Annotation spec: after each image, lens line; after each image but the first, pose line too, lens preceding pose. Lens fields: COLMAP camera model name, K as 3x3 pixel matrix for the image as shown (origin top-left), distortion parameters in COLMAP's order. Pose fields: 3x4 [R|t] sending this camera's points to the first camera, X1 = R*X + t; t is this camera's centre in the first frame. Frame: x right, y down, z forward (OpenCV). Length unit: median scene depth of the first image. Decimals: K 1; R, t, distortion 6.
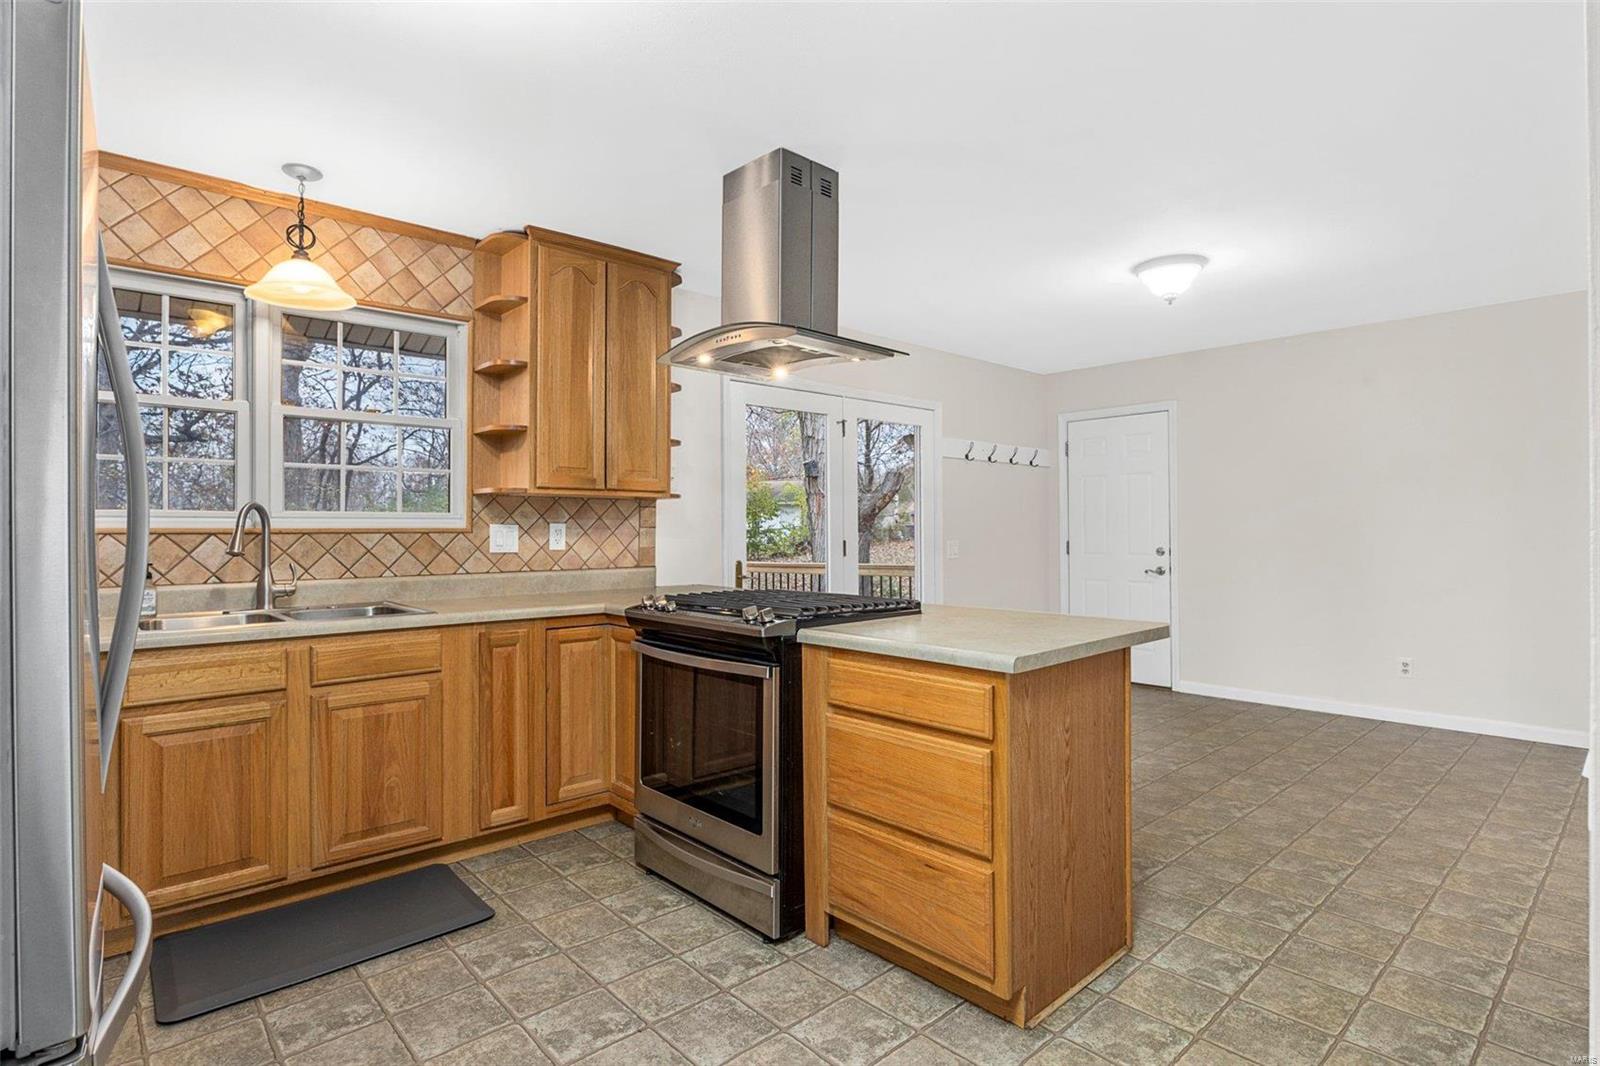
lens RADIAL K [[798.9, 0, 796.2], [0, 798.9, 529.5], [0, 0, 1]] dist [-0.012962, 0.000665]
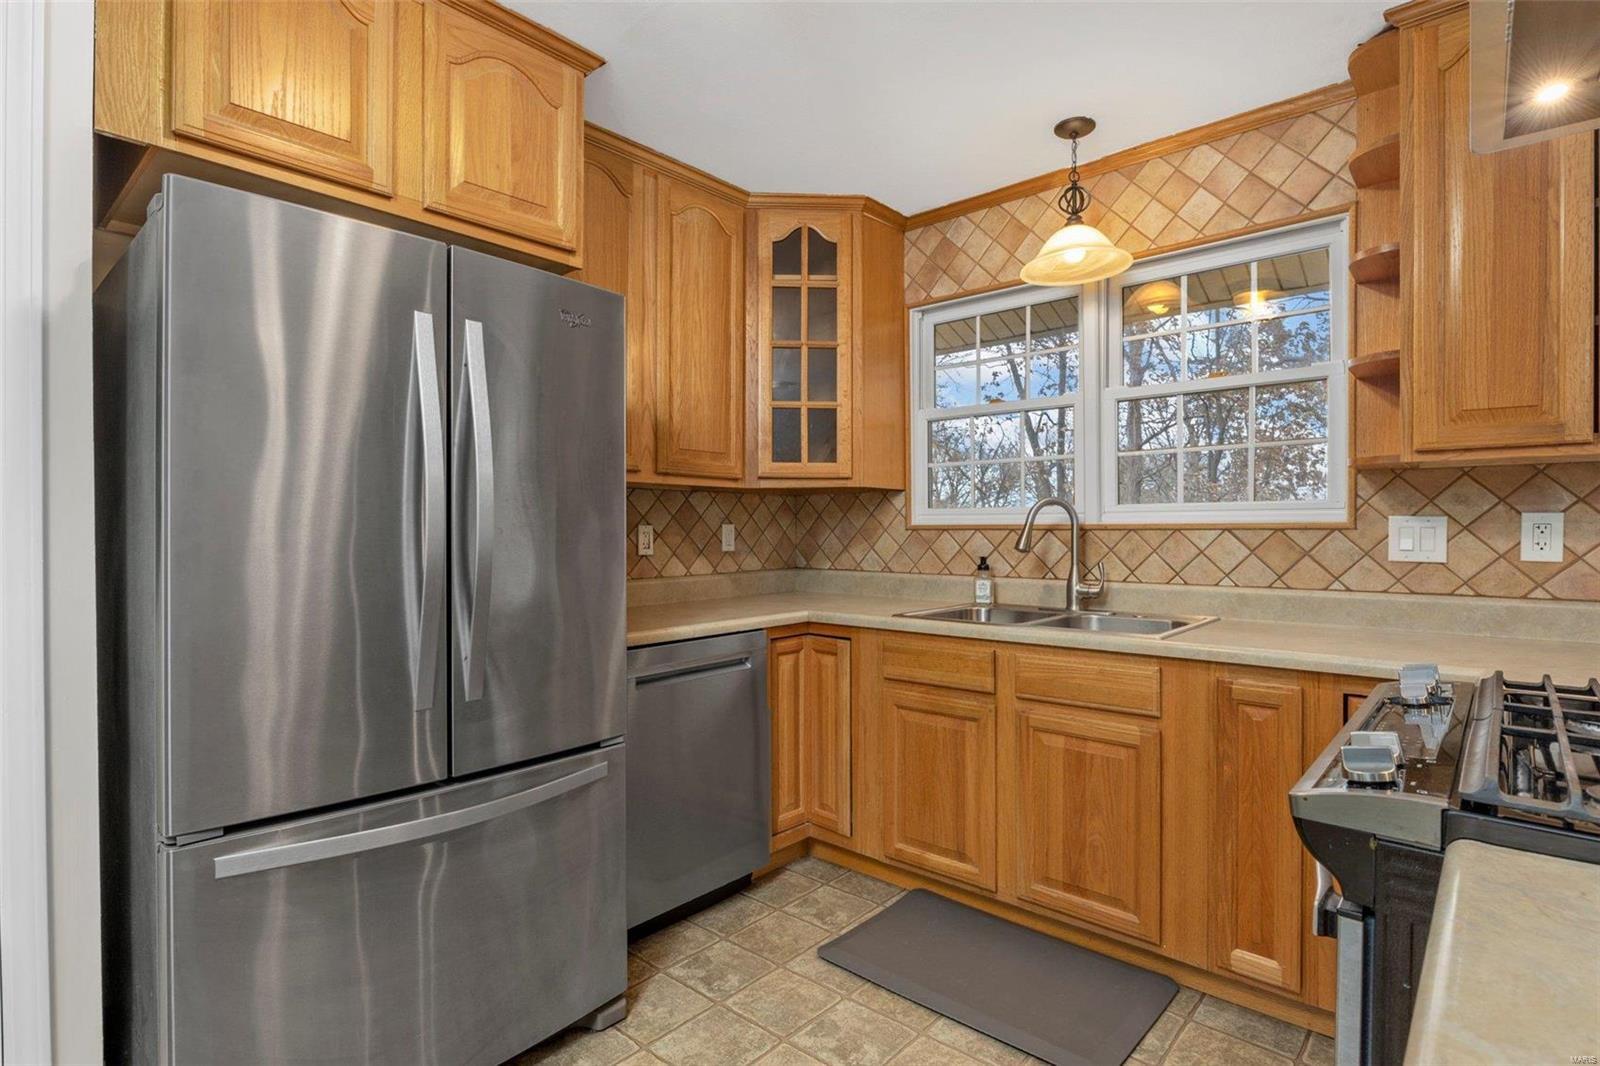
lens RADIAL K [[798.9, 0, 808.8], [0, 798.9, 535.4], [0, 0, 1]] dist [-0.012962, 0.000665]
pose [[0.112130, 0.011089, -0.993632, 0.205851], [0.003497, 0.999927, 0.011554, -0.000117], [0.993687, -0.004770, 0.112083, 0.503688]]
